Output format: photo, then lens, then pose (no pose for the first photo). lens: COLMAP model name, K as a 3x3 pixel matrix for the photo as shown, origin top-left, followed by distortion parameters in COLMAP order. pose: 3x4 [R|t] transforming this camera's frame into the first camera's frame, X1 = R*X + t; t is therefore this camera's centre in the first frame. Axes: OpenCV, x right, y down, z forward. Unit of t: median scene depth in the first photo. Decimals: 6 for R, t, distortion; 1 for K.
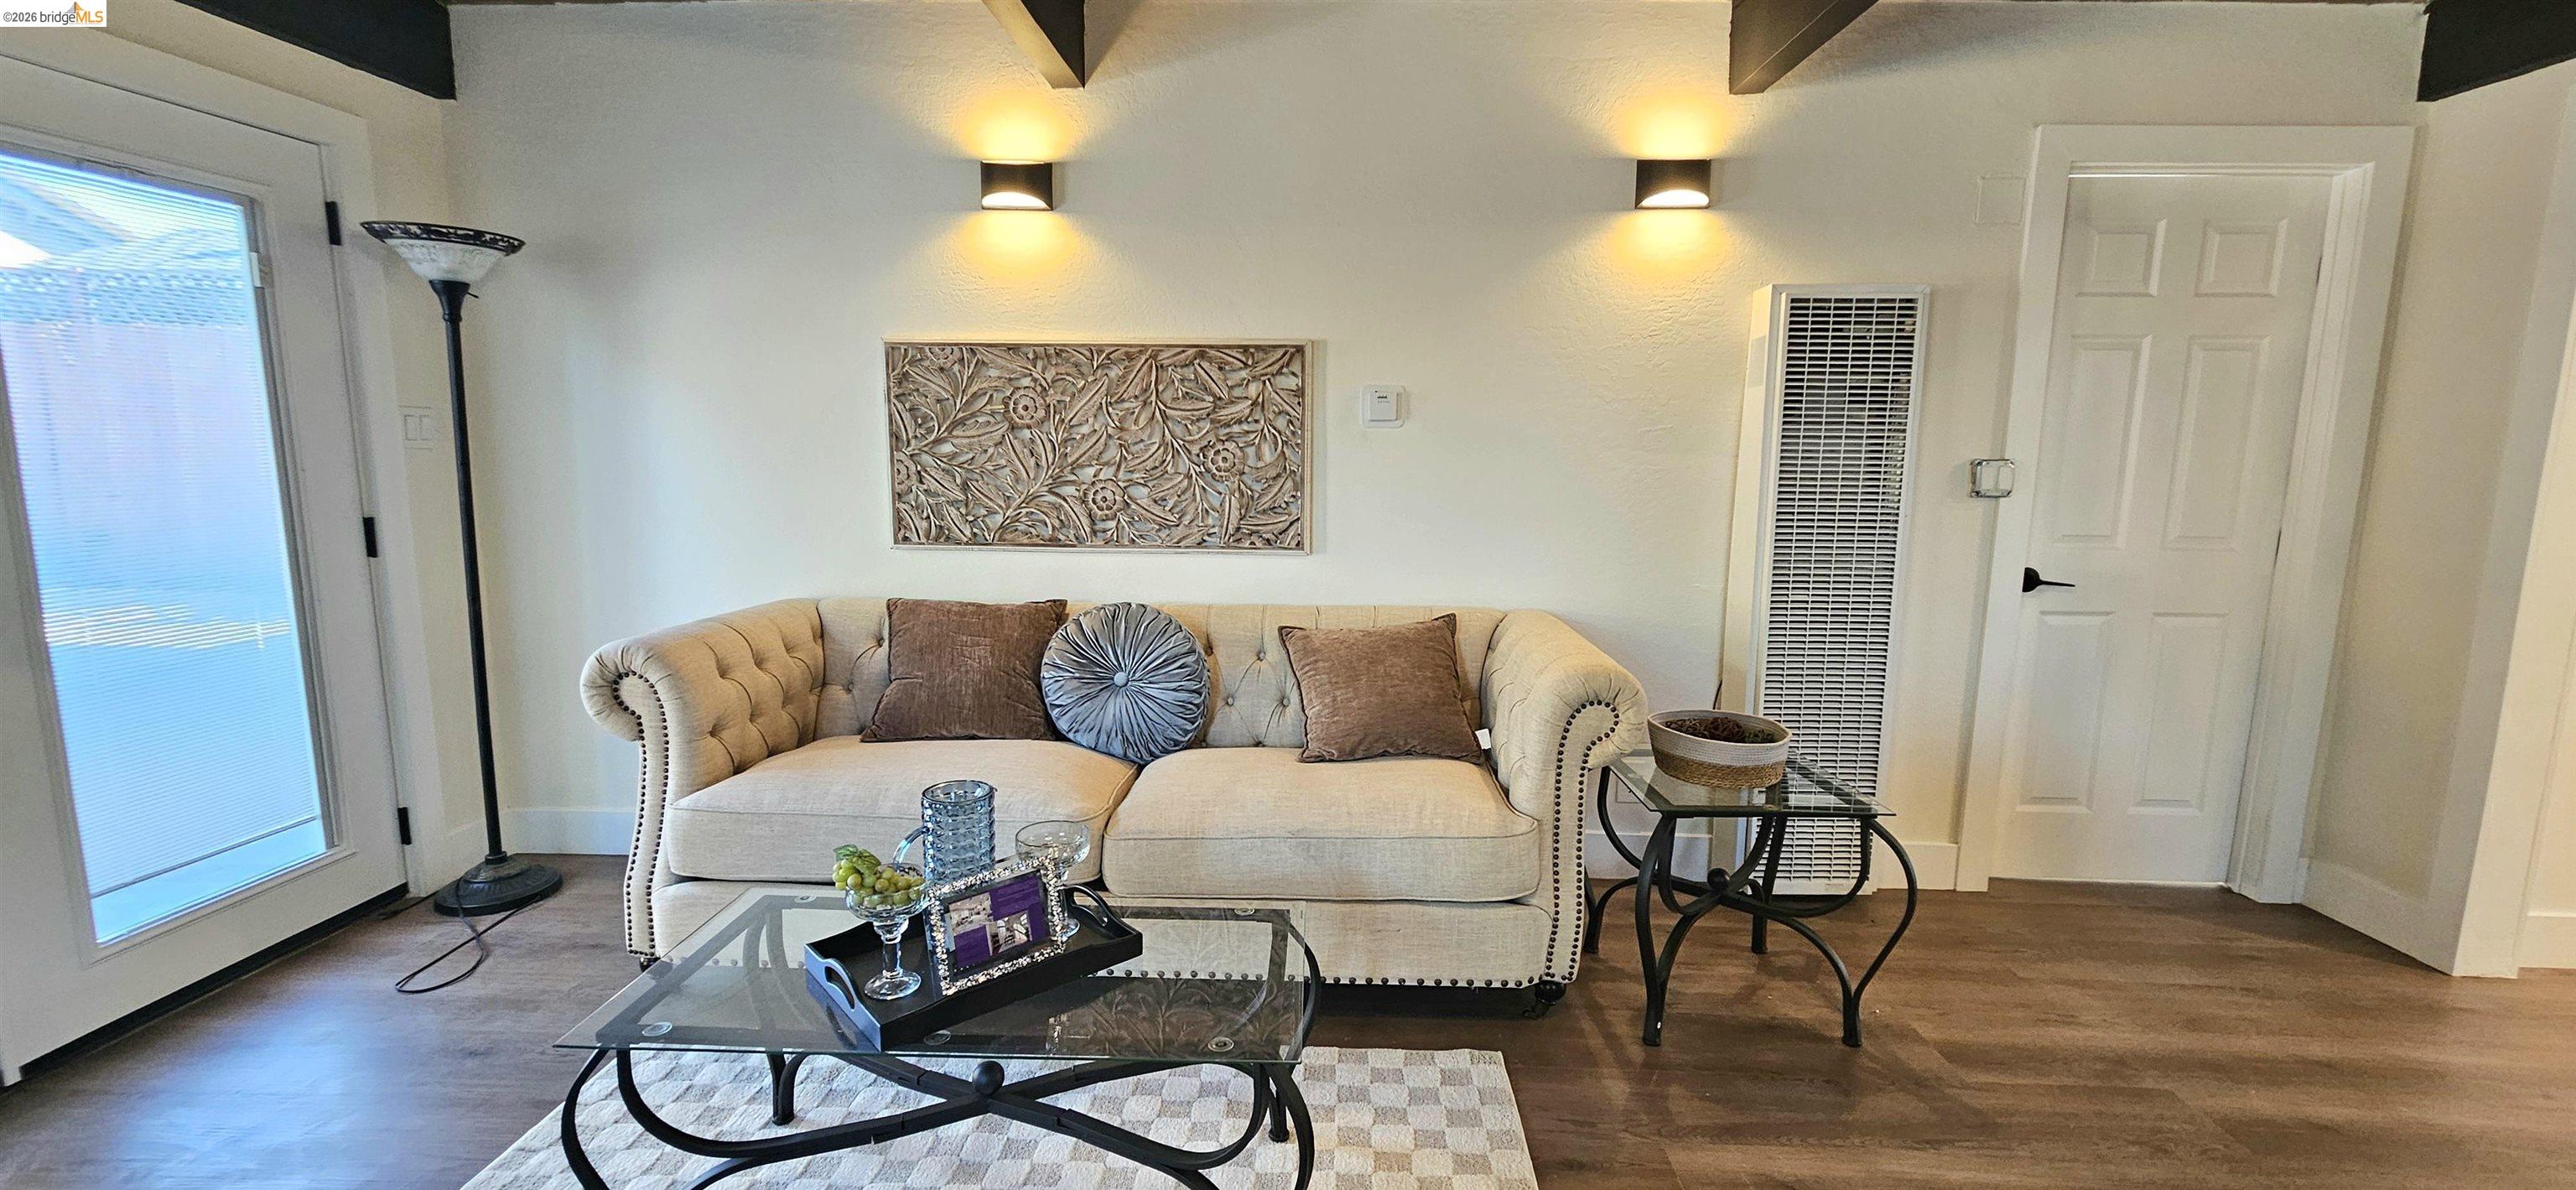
lens RADIAL K [[1057.2, 0, 1294.8], [0, 1057.2, 600.2], [0, 0, 1]] dist [-0.002648, -0.000396]
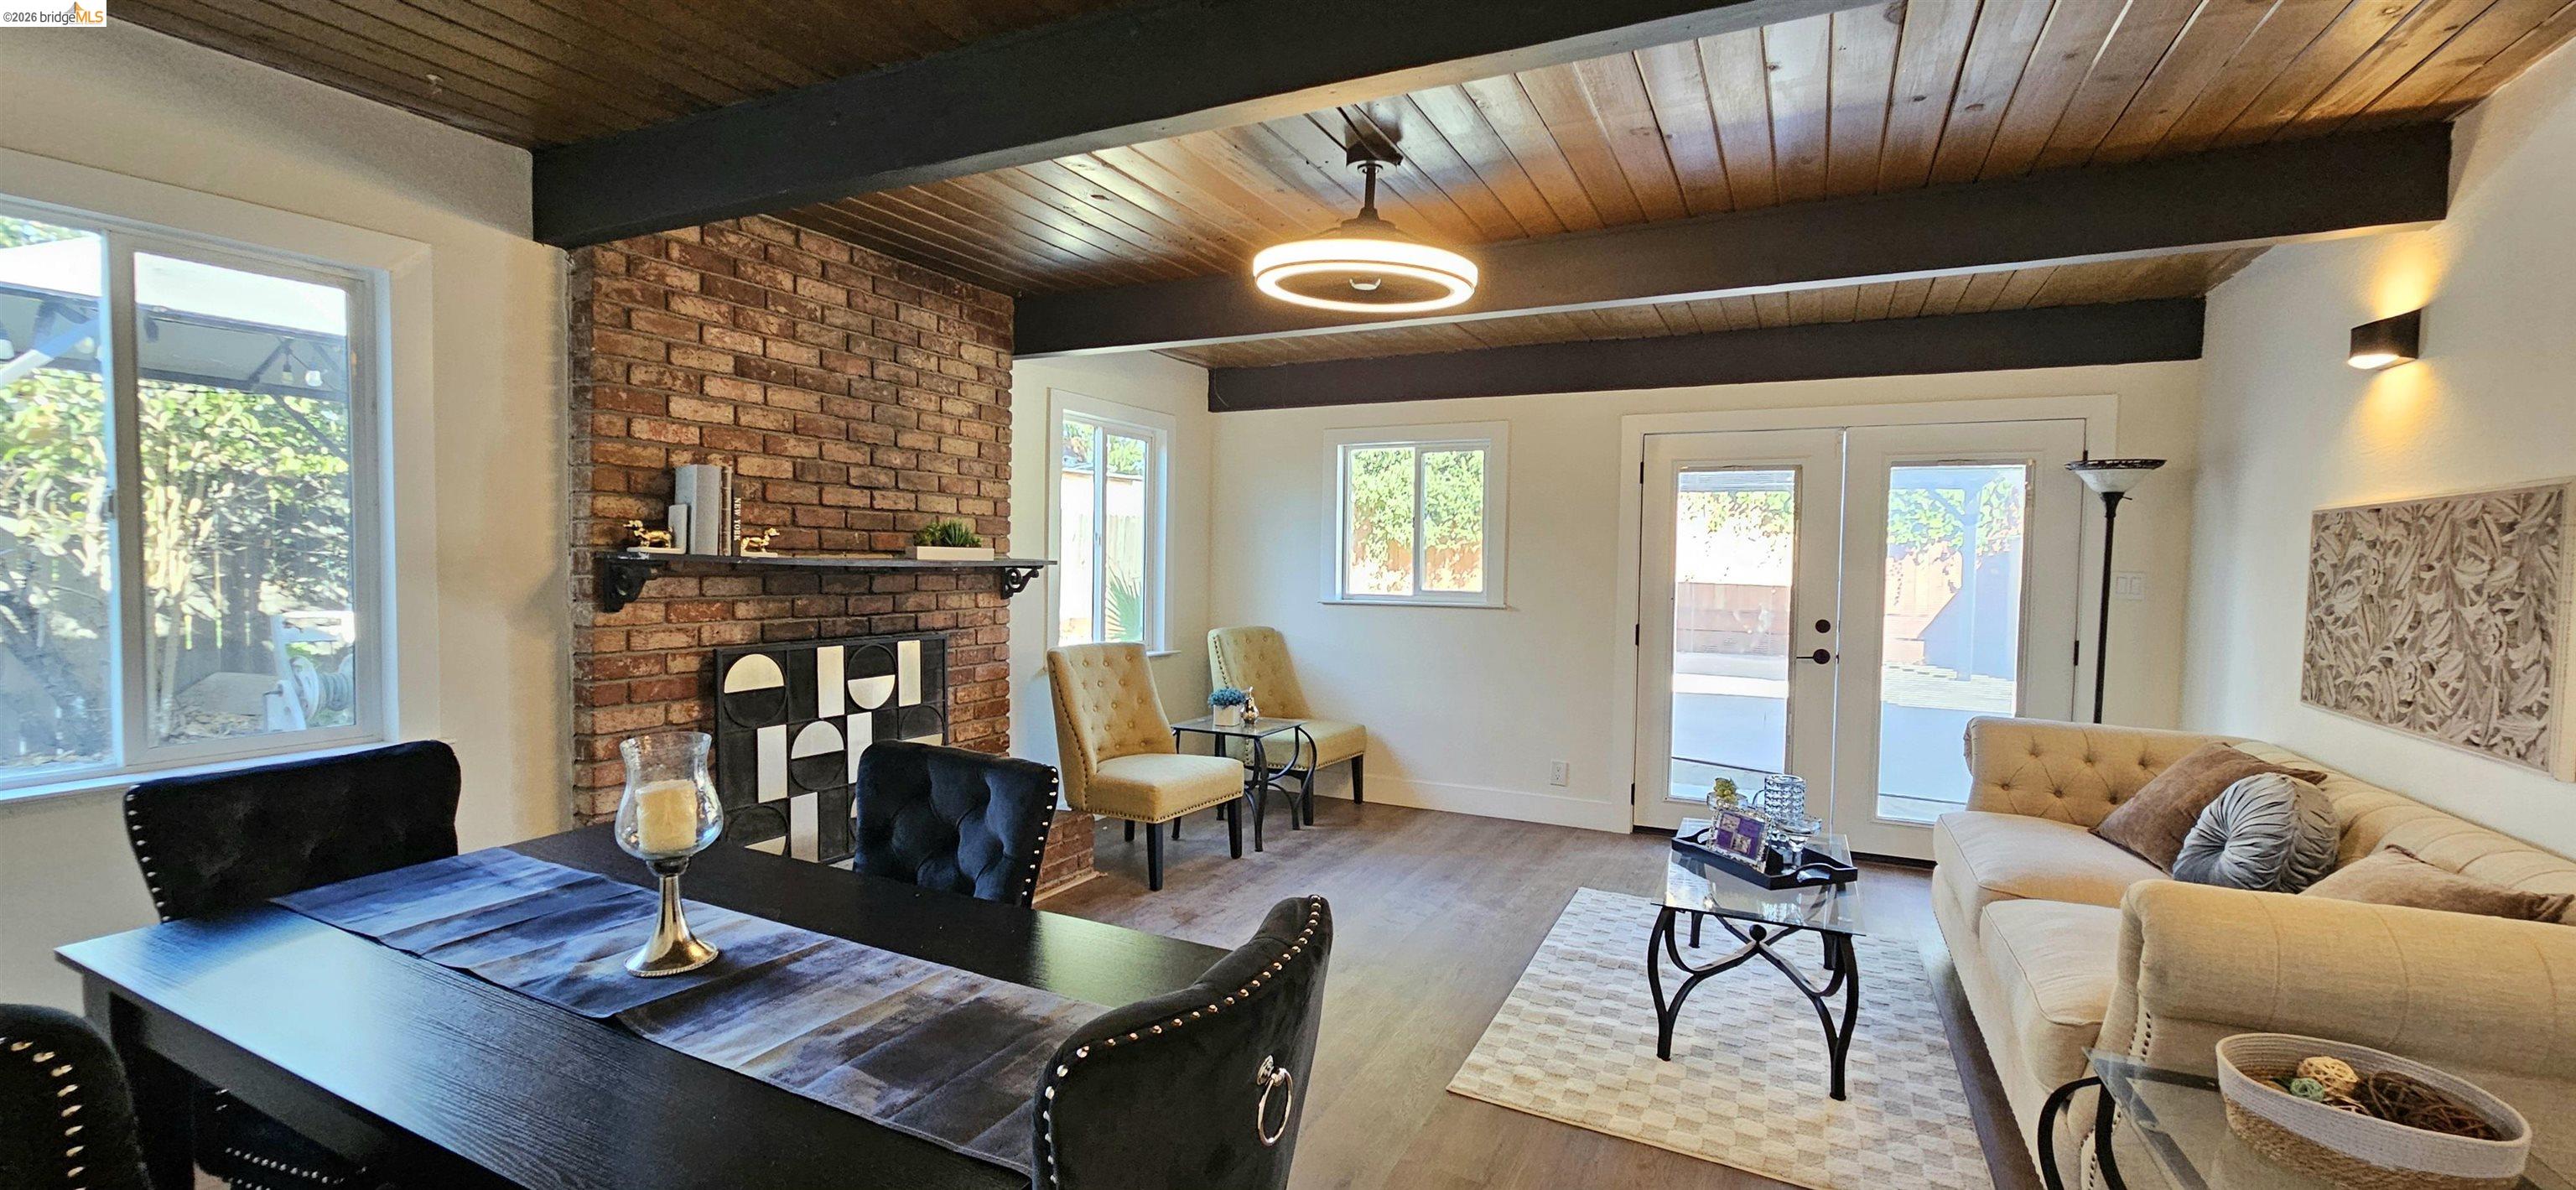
lens RADIAL K [[1057.2, 0, 1294.8], [0, 1057.2, 600.2], [0, 0, 1]] dist [-0.002648, -0.000396]
pose [[-0.400931, 0.023806, -0.915799, 1.072470], [-0.158079, 0.982870, 0.094755, -0.104324], [0.902367, 0.182759, -0.390299, 0.552498]]
